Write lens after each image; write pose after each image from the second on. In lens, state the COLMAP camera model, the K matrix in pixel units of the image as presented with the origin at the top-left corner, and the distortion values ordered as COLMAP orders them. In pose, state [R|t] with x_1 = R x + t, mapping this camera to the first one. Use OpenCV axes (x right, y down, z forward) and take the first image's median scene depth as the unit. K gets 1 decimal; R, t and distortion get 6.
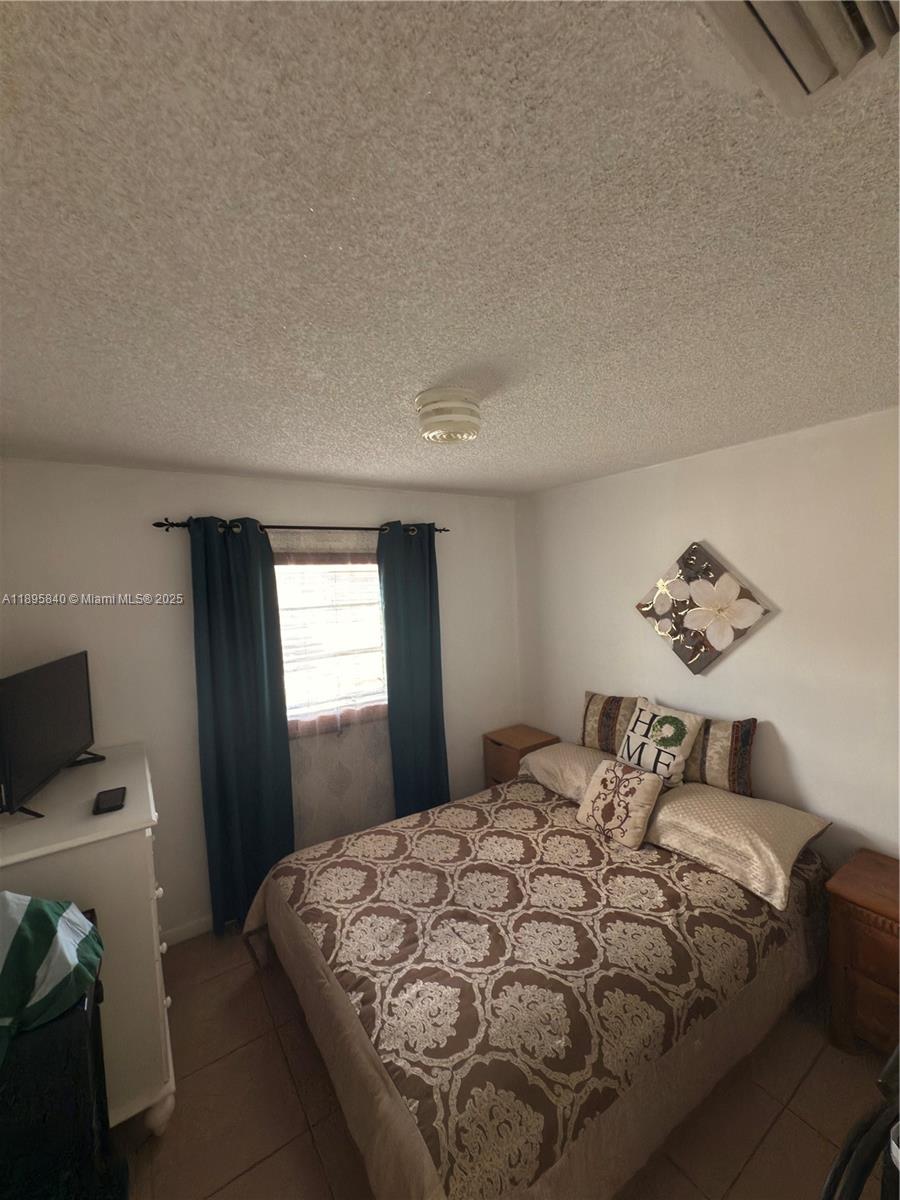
lens RADIAL K [[476.2, 0, 450.4], [0, 476.2, 600.6], [0, 0, 1]] dist [-0.001414, -0.000167]
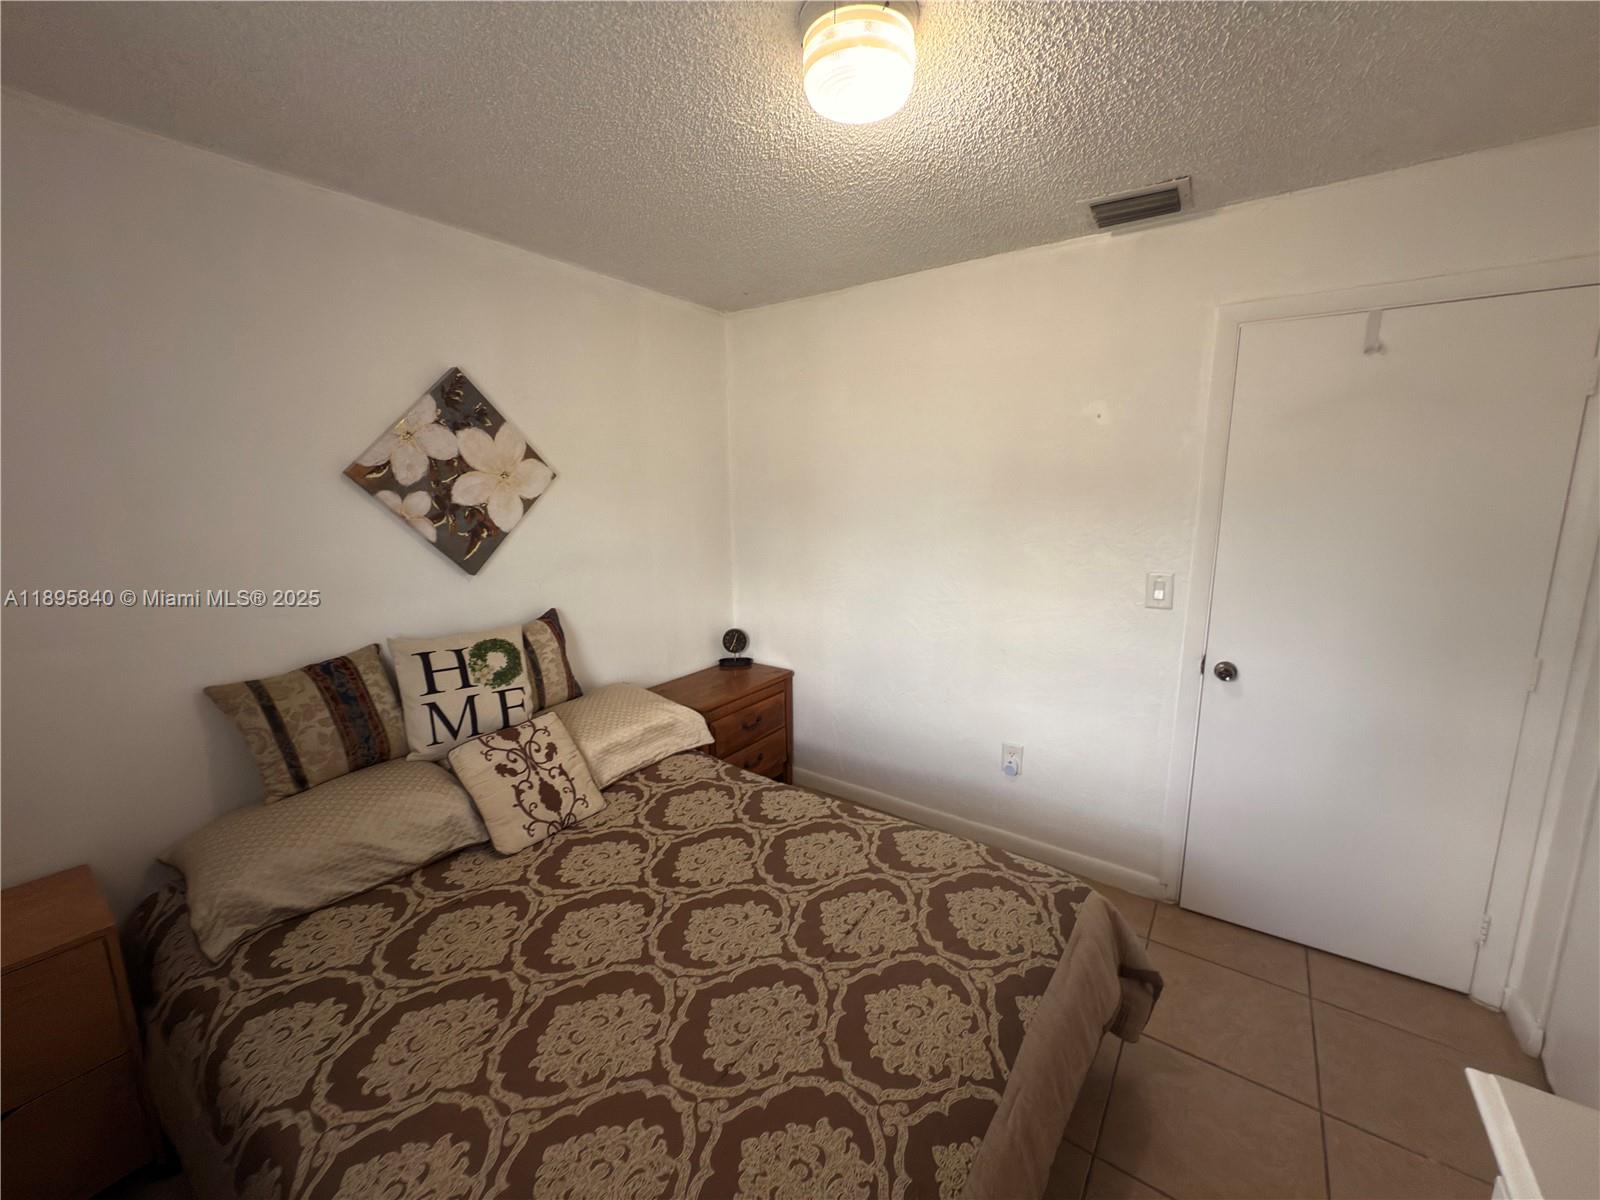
lens RADIAL K [[641.9, 0, 801.1], [0, 641.9, 596.6], [0, 0, 1]] dist [-0.000593, -0.000010]
pose [[-0.349570, -0.118695, 0.929361, -0.517427], [0.064988, 0.986482, 0.150435, 0.086782], [-0.934653, 0.112985, -0.337131, 0.943360]]
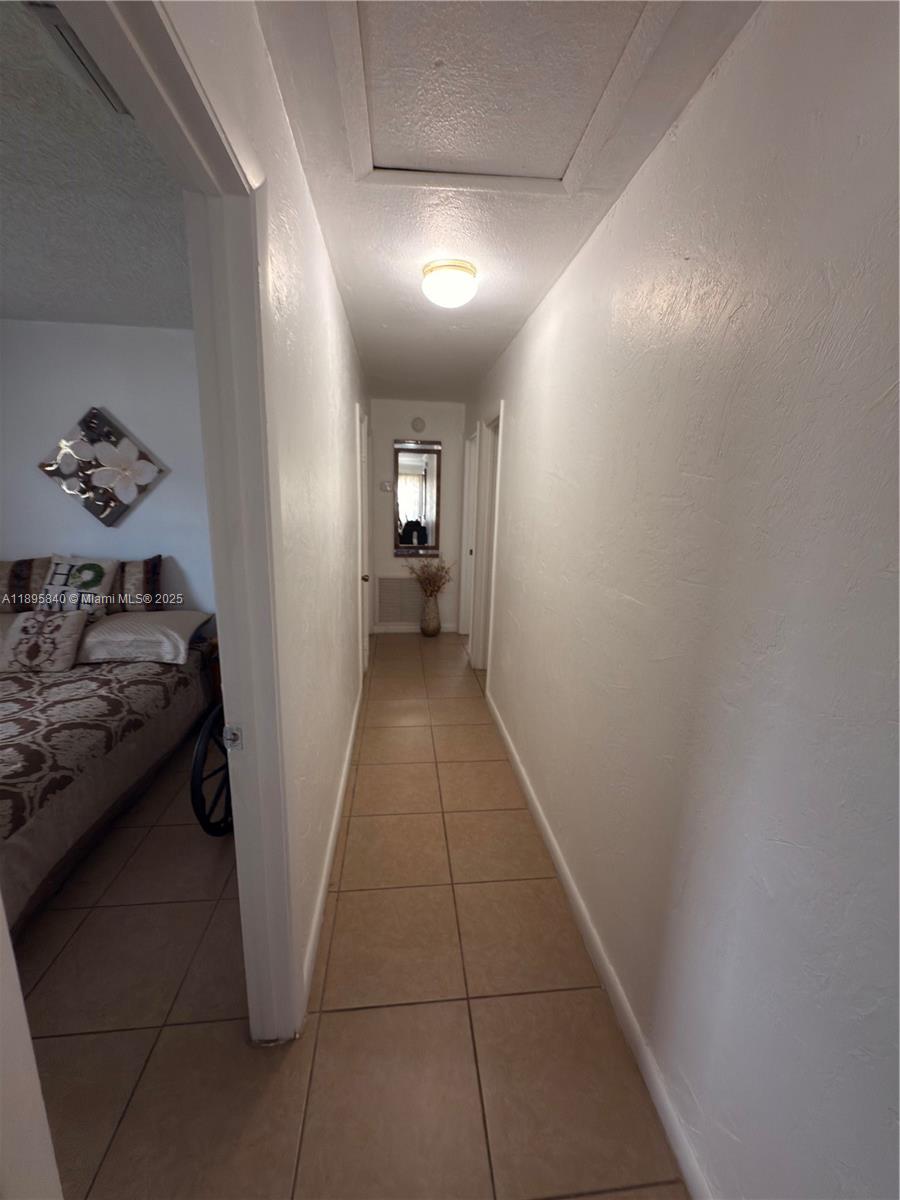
lens RADIAL K [[481.4, 0, 448.3], [0, 481.4, 601.4], [0, 0, 1]] dist [-0.000593, -0.000010]
pose [[0.473487, -0.142191, 0.869248, -0.153803], [-0.001786, 0.986727, 0.162381, 0.153118], [-0.880799, -0.078437, 0.466948, -0.325046]]
